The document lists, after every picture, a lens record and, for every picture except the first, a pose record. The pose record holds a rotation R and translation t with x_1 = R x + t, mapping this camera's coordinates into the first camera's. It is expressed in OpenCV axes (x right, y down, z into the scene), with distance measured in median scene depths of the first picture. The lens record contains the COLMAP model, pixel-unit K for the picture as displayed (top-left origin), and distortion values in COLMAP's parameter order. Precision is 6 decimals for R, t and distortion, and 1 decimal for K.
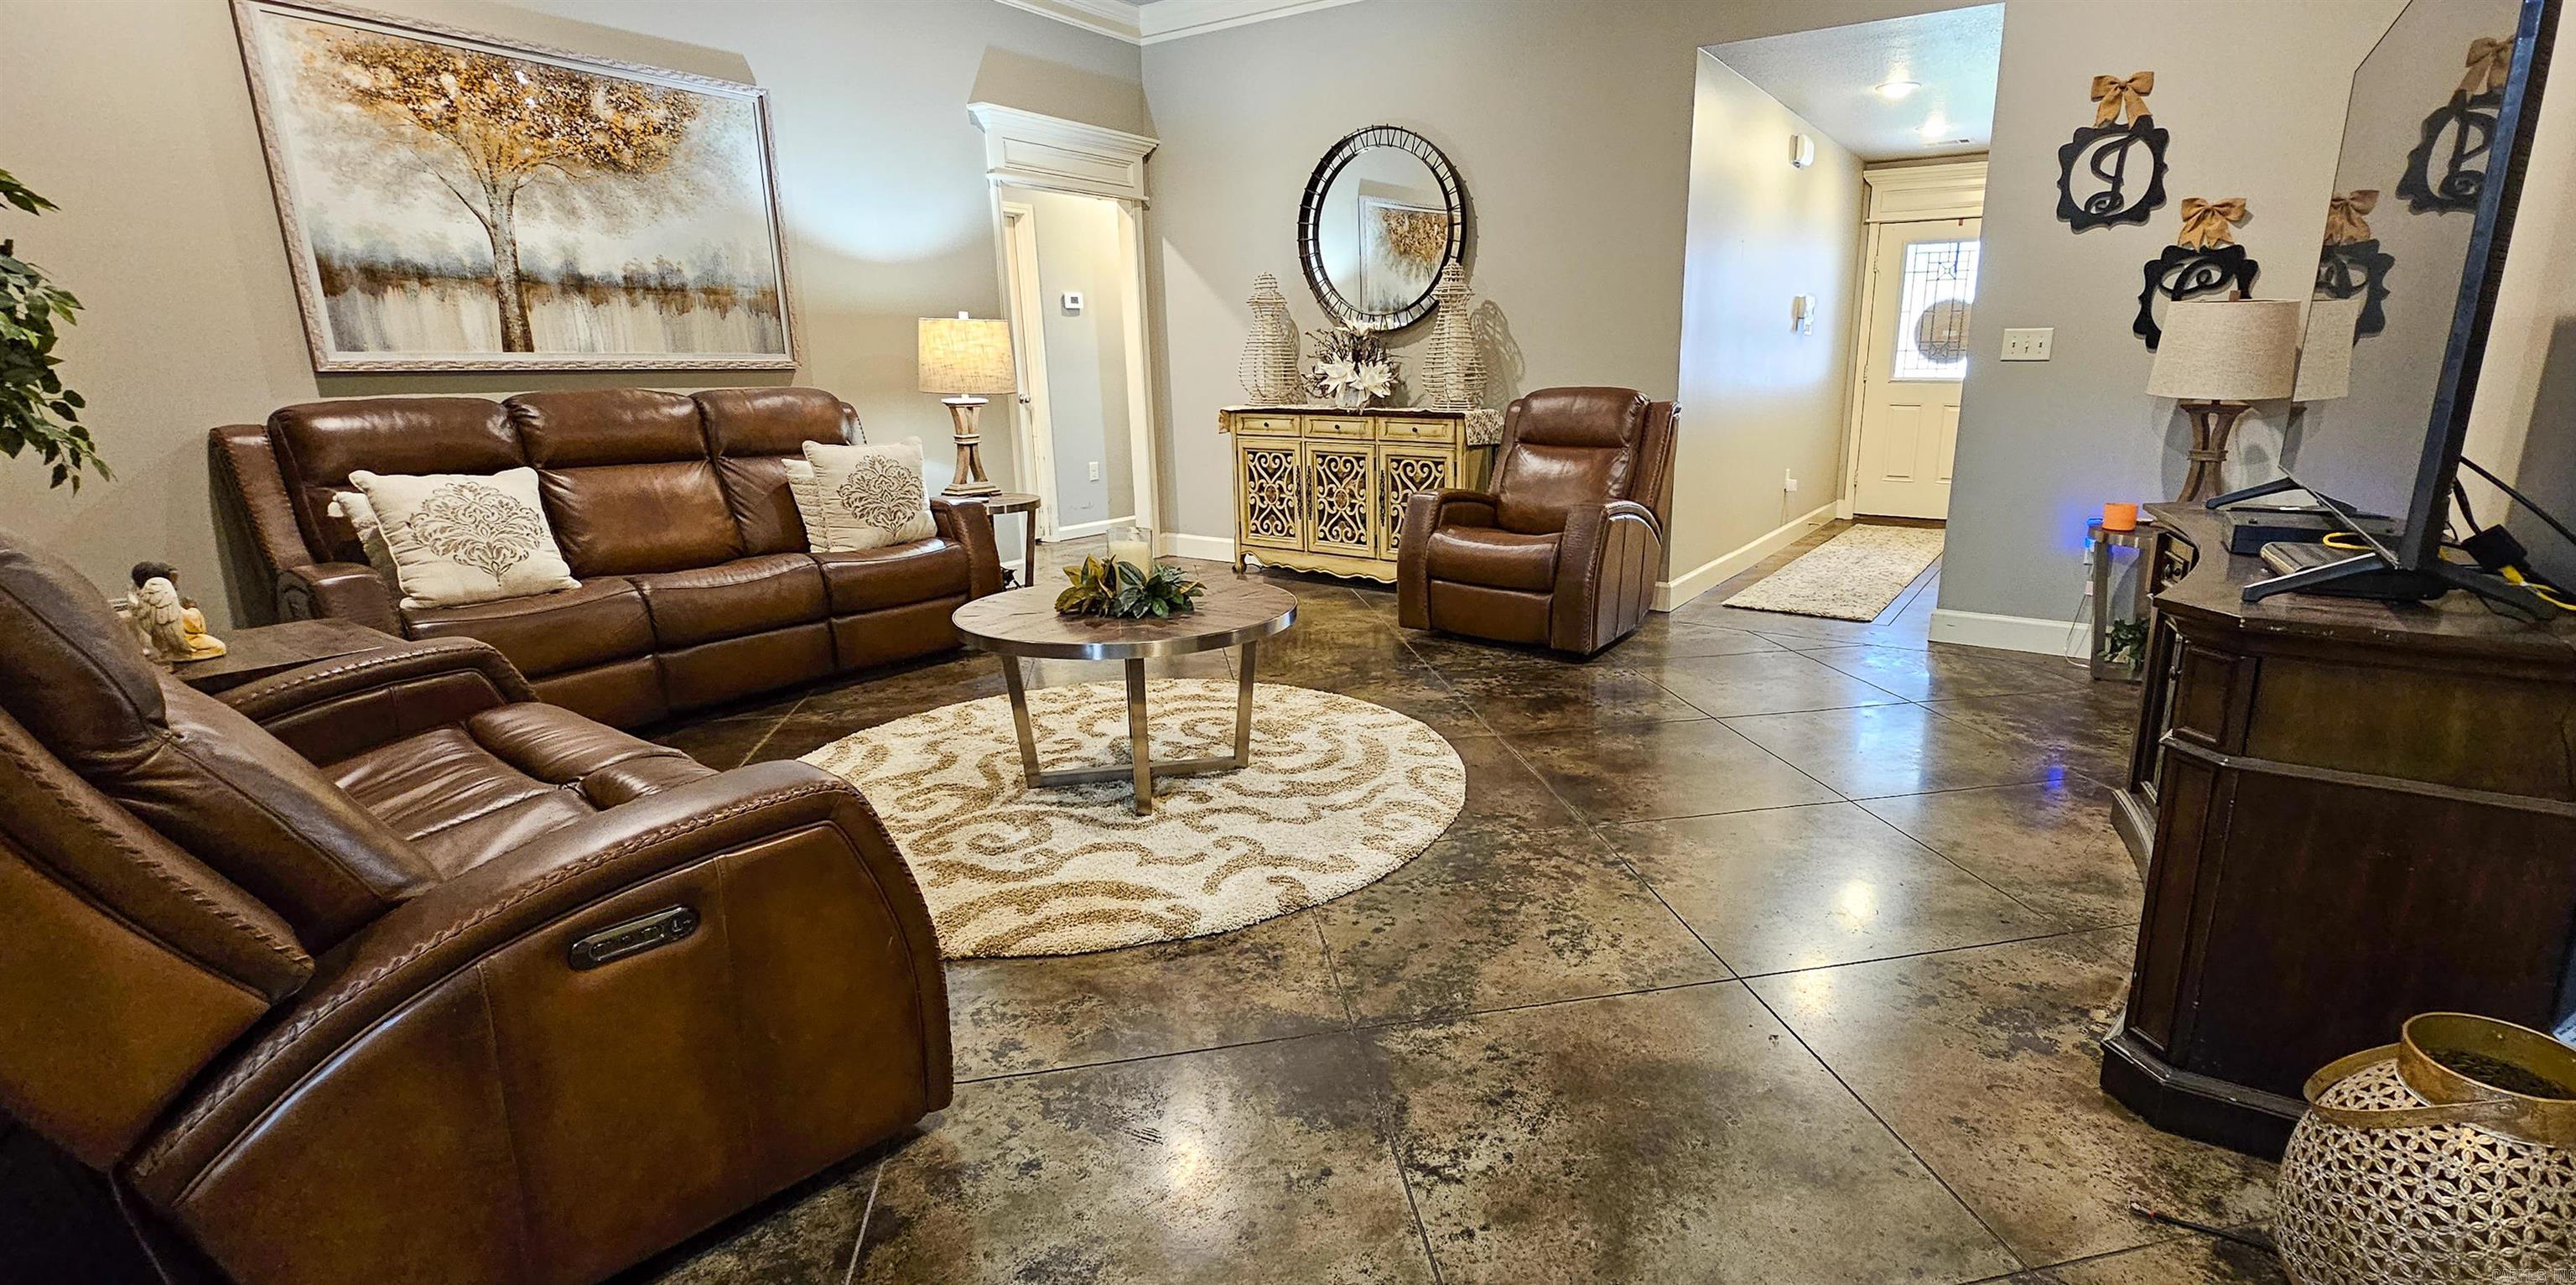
lens RADIAL K [[1132.0, 0, 1401.6], [0, 1132.0, 644.5], [0, 0, 1]] dist [-0.009621, 0.003604]
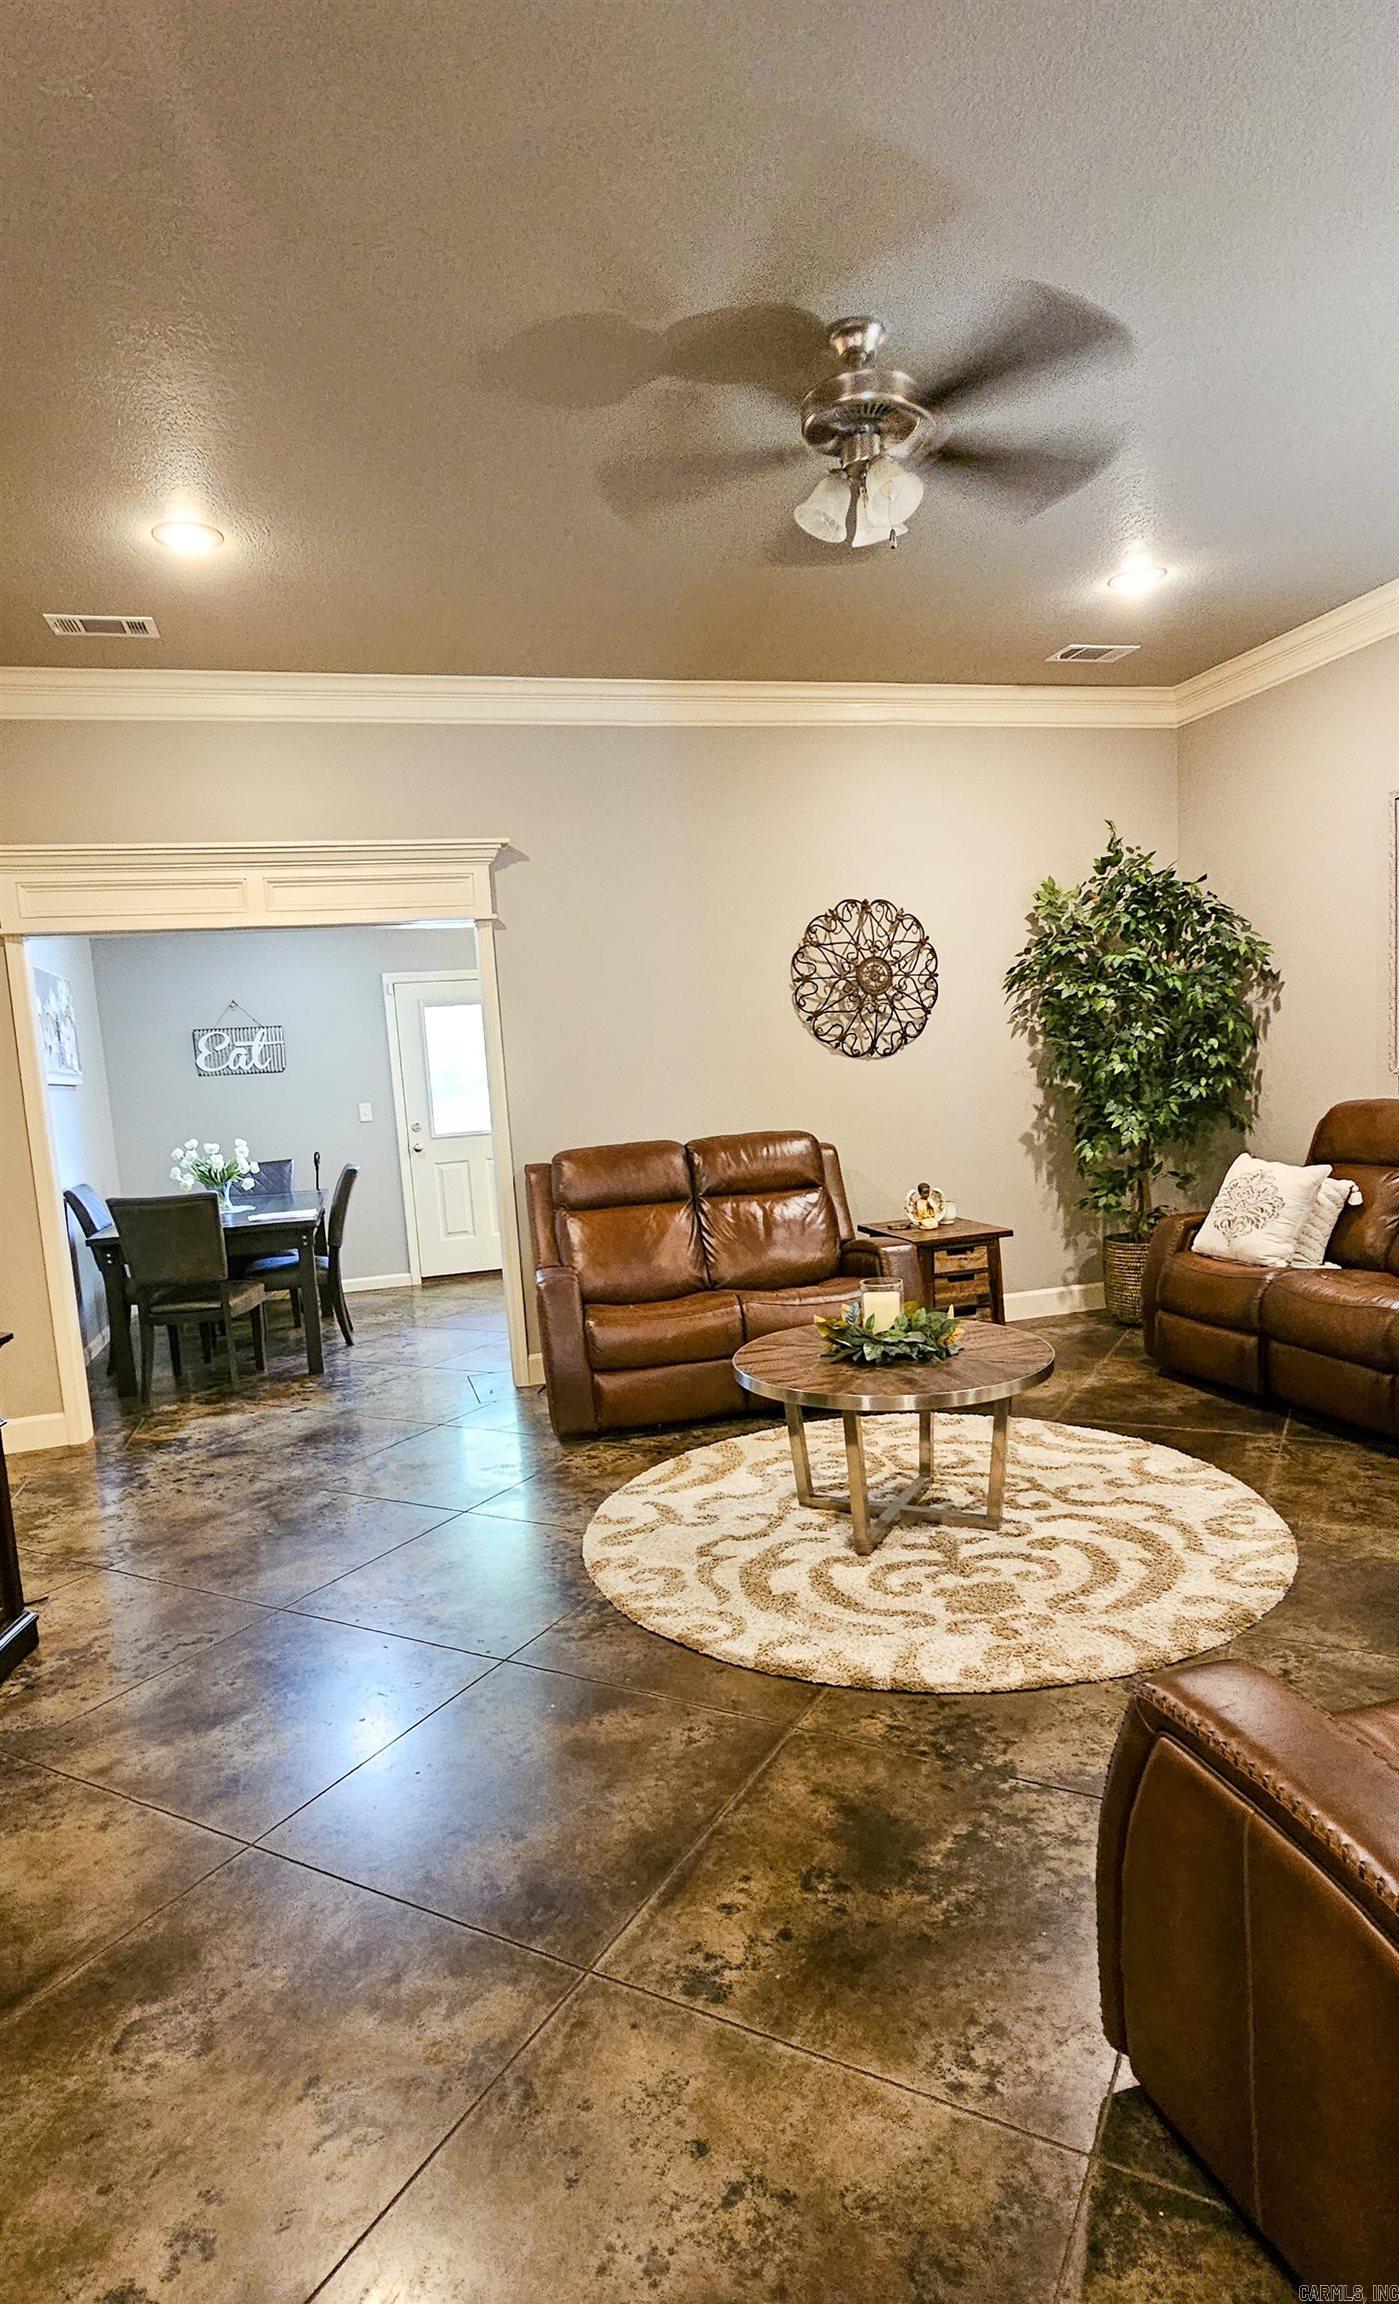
lens RADIAL K [[1238.1, 0, 693.7], [0, 1238.1, 1213.3], [0, 0, 1]] dist [-0.006983, 0.002079]
pose [[-0.675740, 0.137173, -0.724265, 0.545749], [-0.111293, 0.952285, 0.284196, -0.362198], [0.728690, 0.272648, -0.628231, 1.208173]]
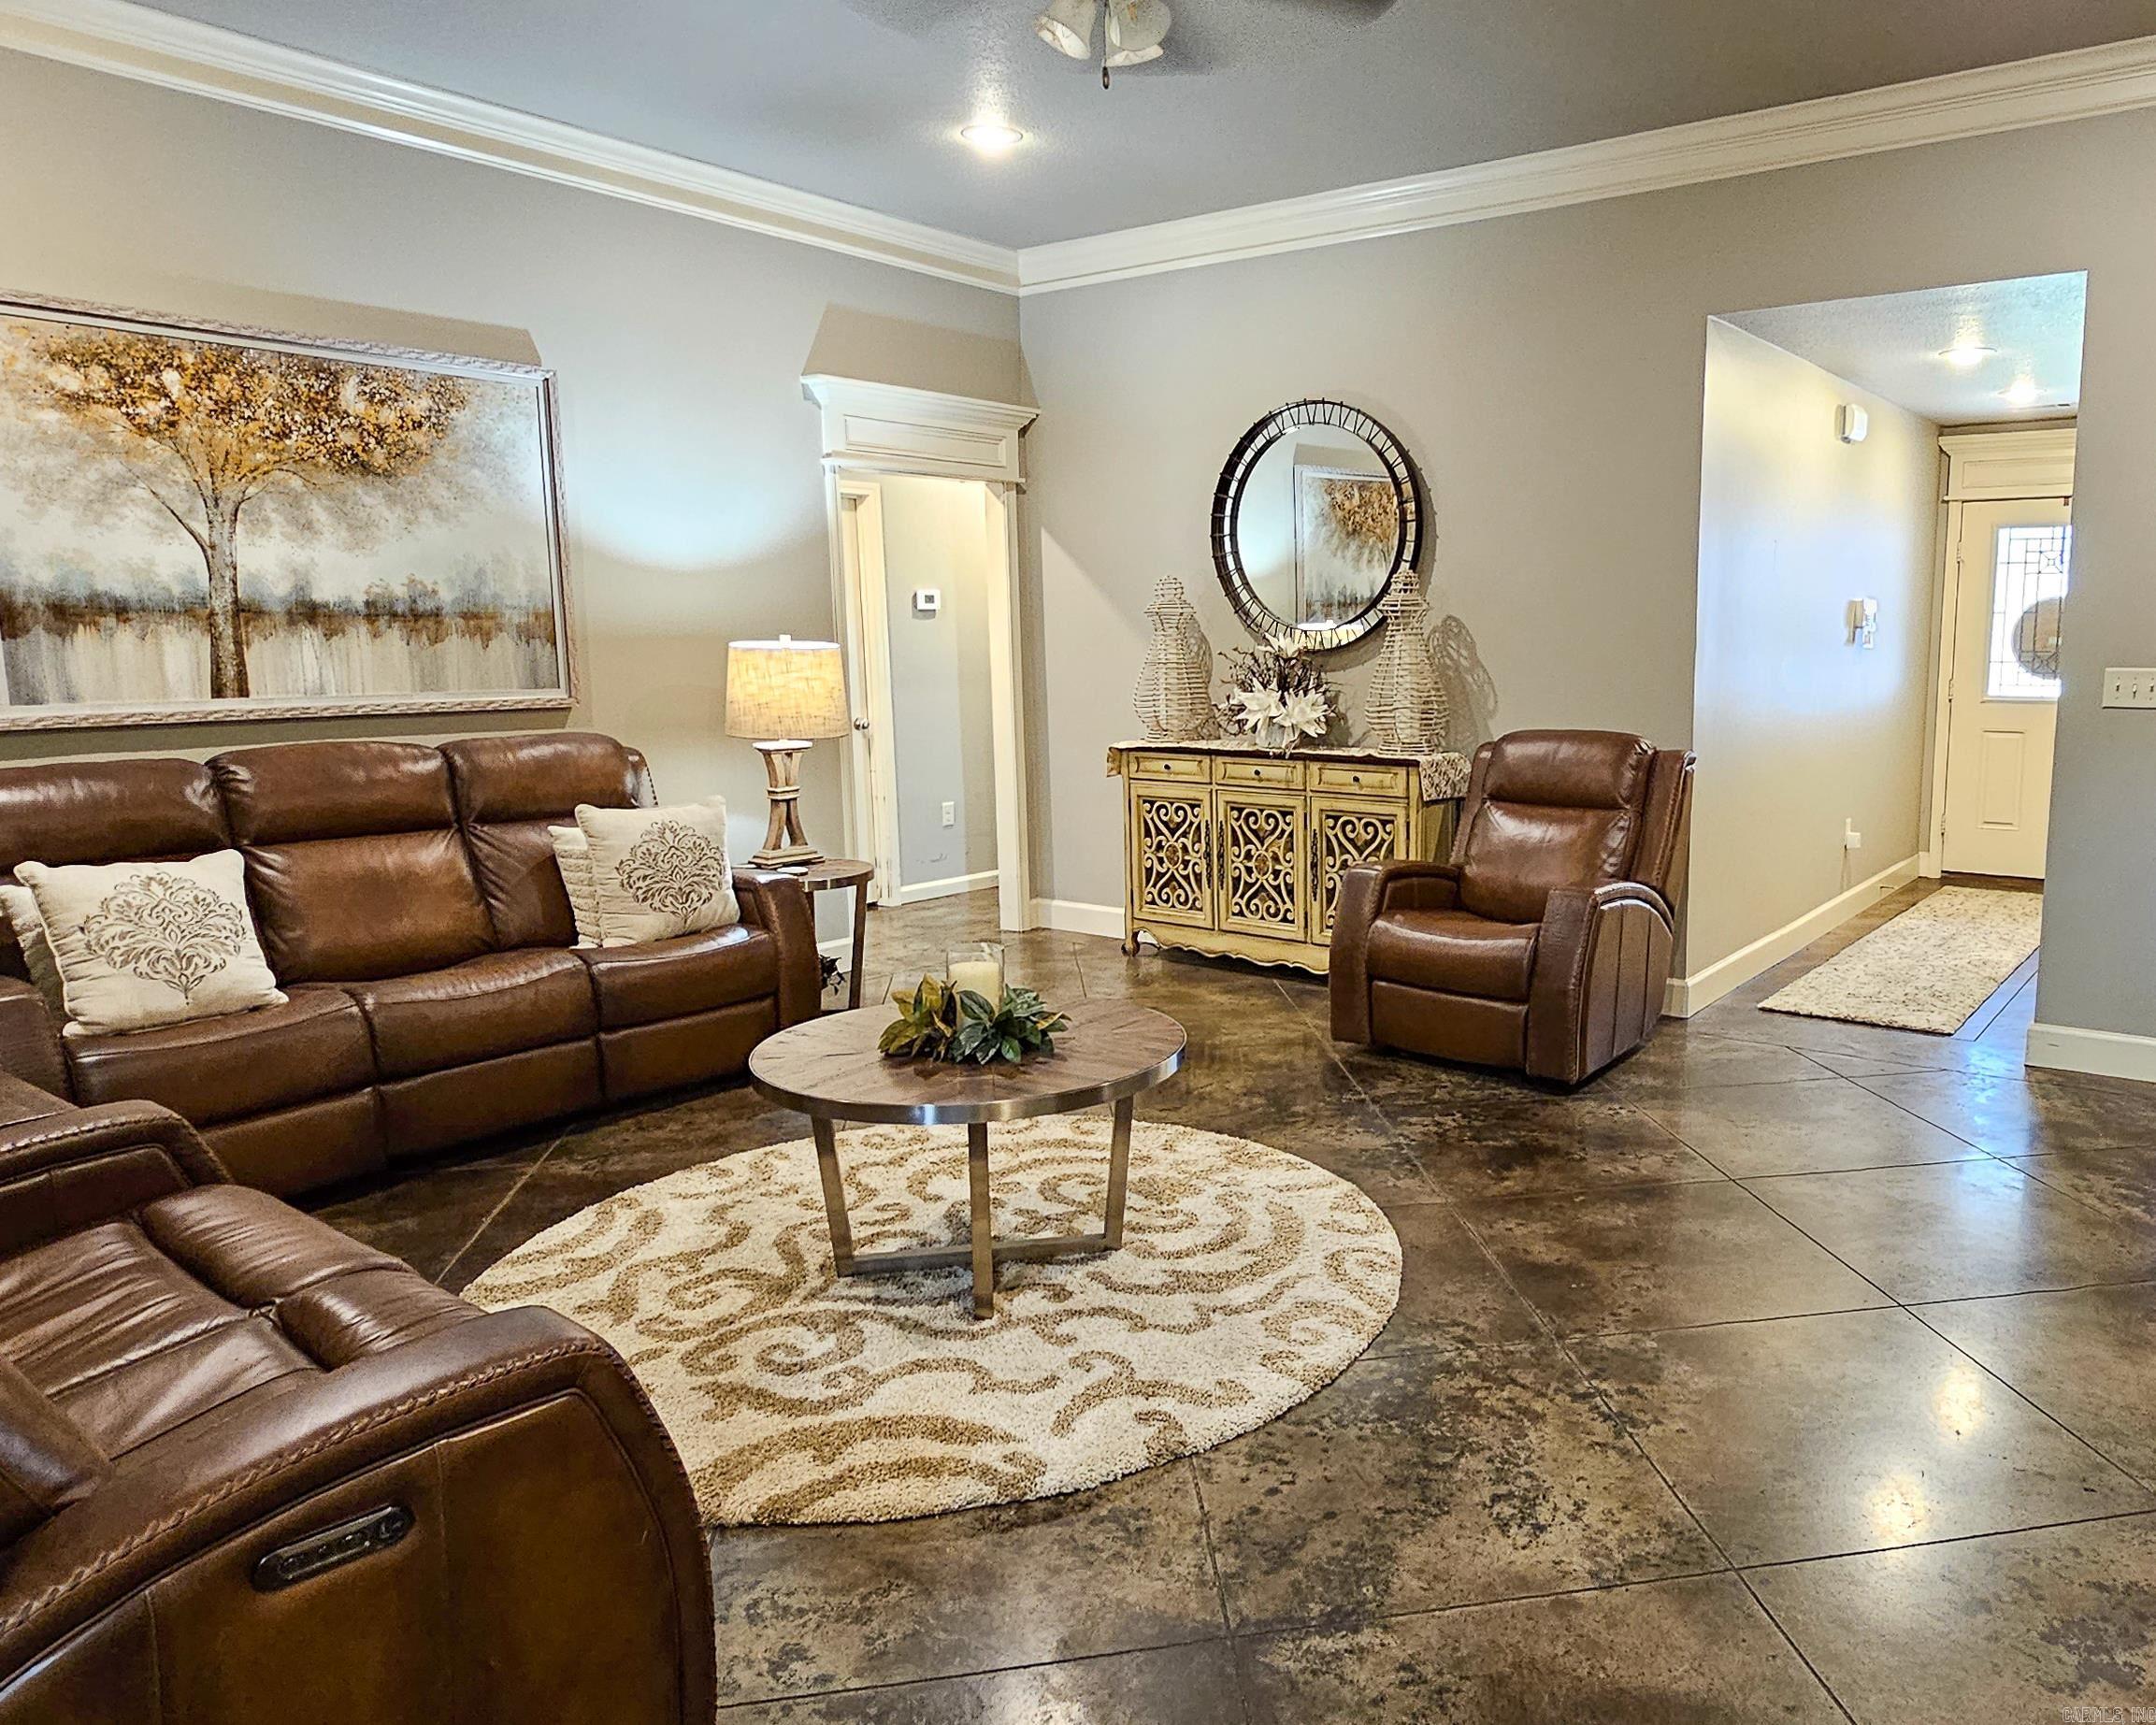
lens RADIAL K [[1512.9, 0, 1332.5], [0, 1512.9, 866.1], [0, 0, 1]] dist [-0.005770, -0.001287]
pose [[0.999785, 0.004984, -0.020117, 0.023227], [-0.006814, 0.995740, -0.091958, -0.047751], [0.019573, 0.092075, 0.995560, -0.043072]]
